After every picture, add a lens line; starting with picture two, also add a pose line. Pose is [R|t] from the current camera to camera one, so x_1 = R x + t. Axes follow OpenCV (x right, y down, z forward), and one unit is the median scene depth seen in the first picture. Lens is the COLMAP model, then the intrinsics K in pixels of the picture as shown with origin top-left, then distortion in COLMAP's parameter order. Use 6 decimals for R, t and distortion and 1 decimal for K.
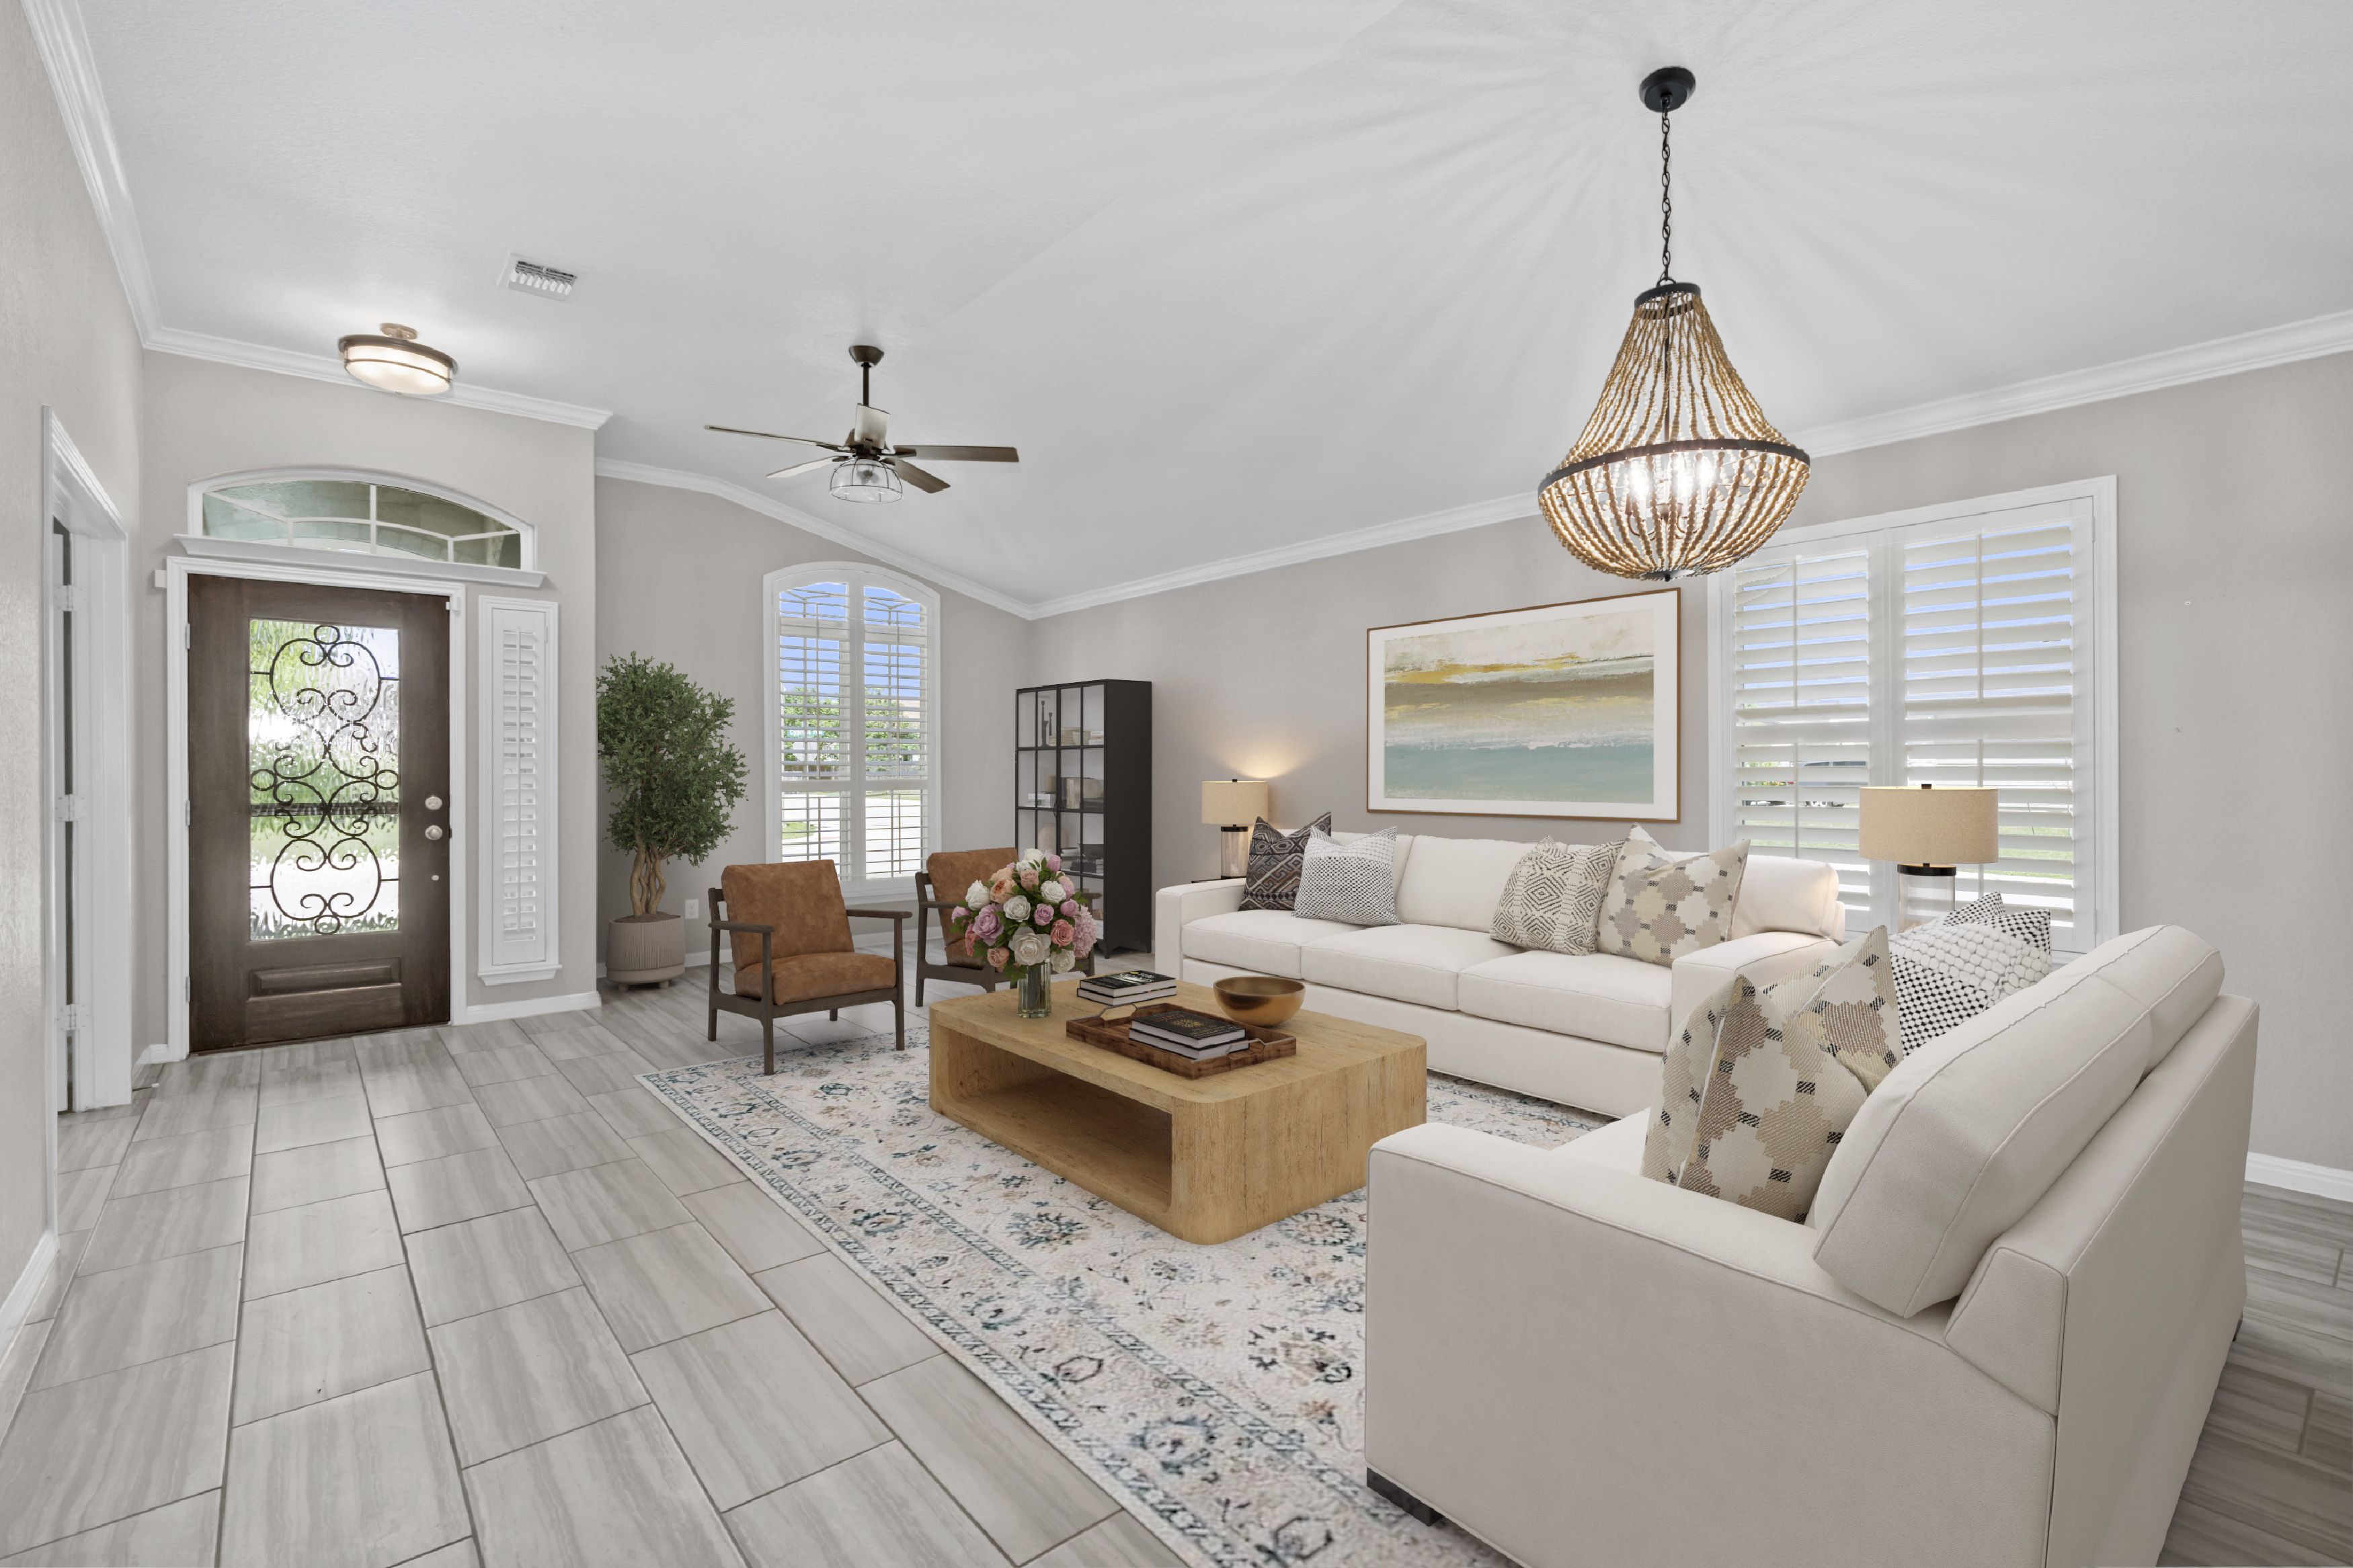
lens RADIAL K [[1042.5, 0, 1154.6], [0, 1042.5, 771.2], [0, 0, 1]] dist [0.011386, -0.000098]
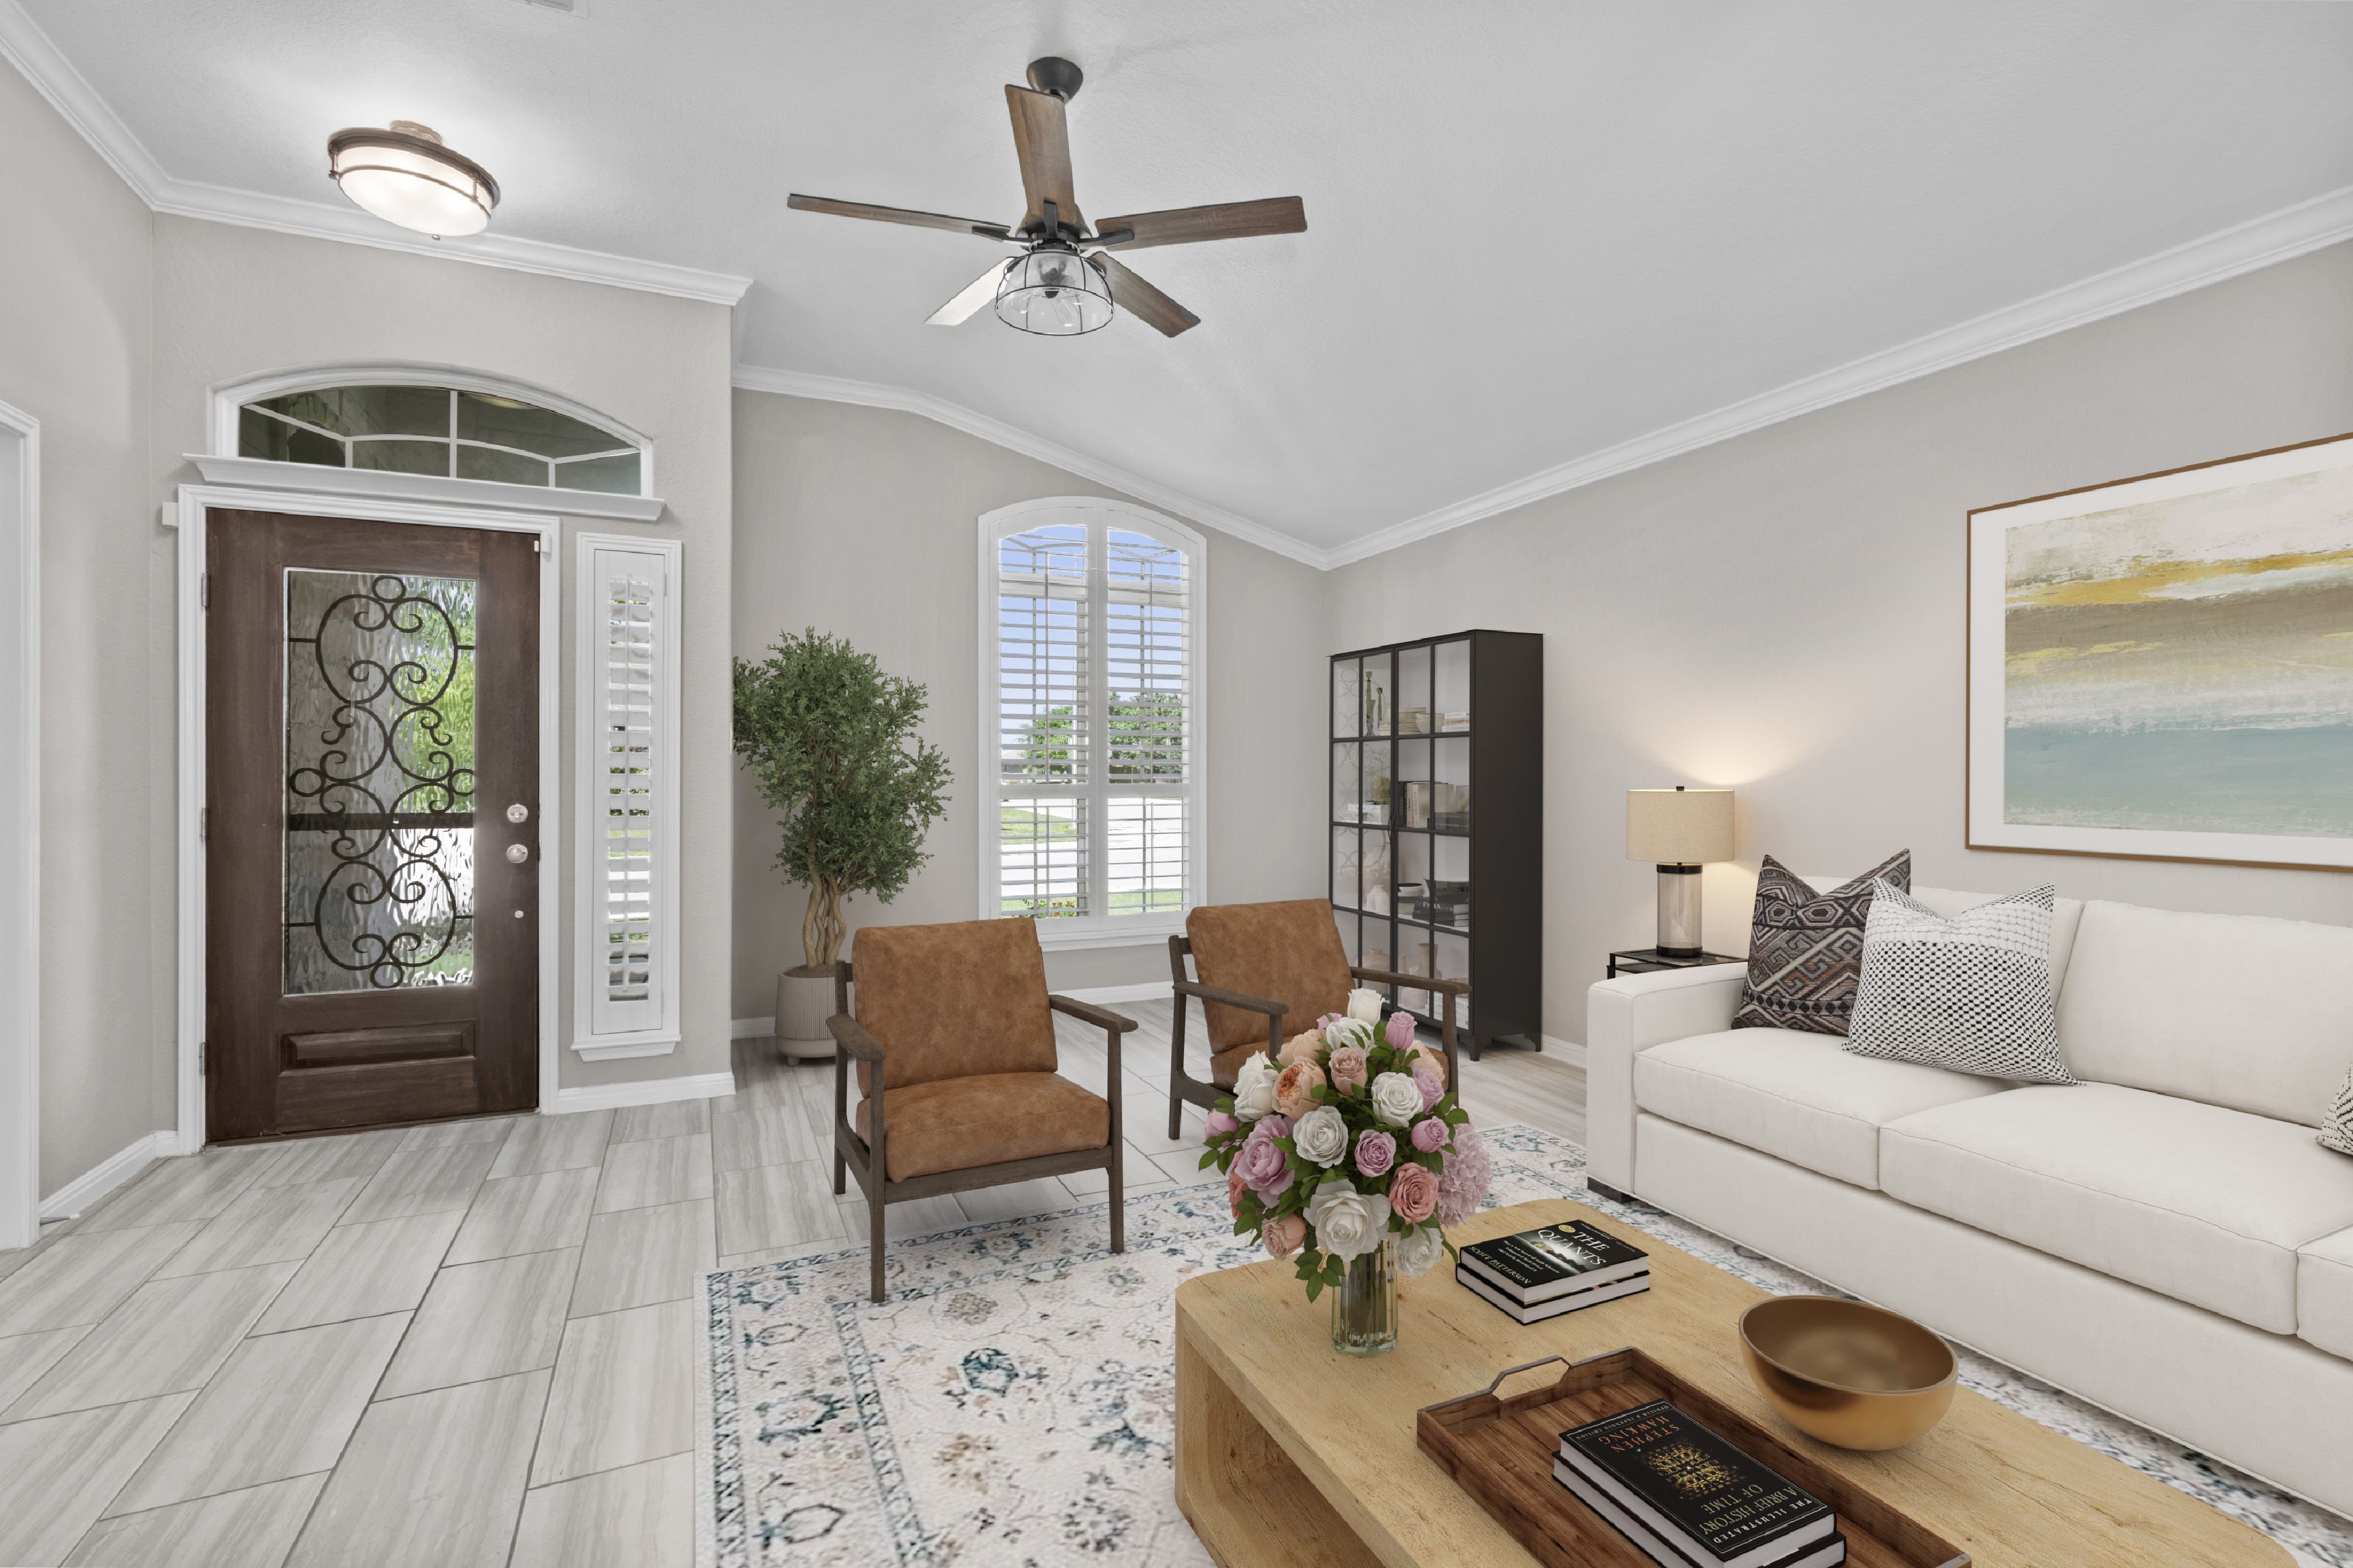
lens RADIAL K [[1042.5, 0, 1154.6], [0, 1042.5, 771.2], [0, 0, 1]] dist [0.011386, -0.000098]
pose [[0.961041, 0.001469, -0.276402, -0.052761], [-0.002249, 0.999994, -0.002505, 0.001306], [0.276397, 0.003029, 0.961039, 0.424380]]
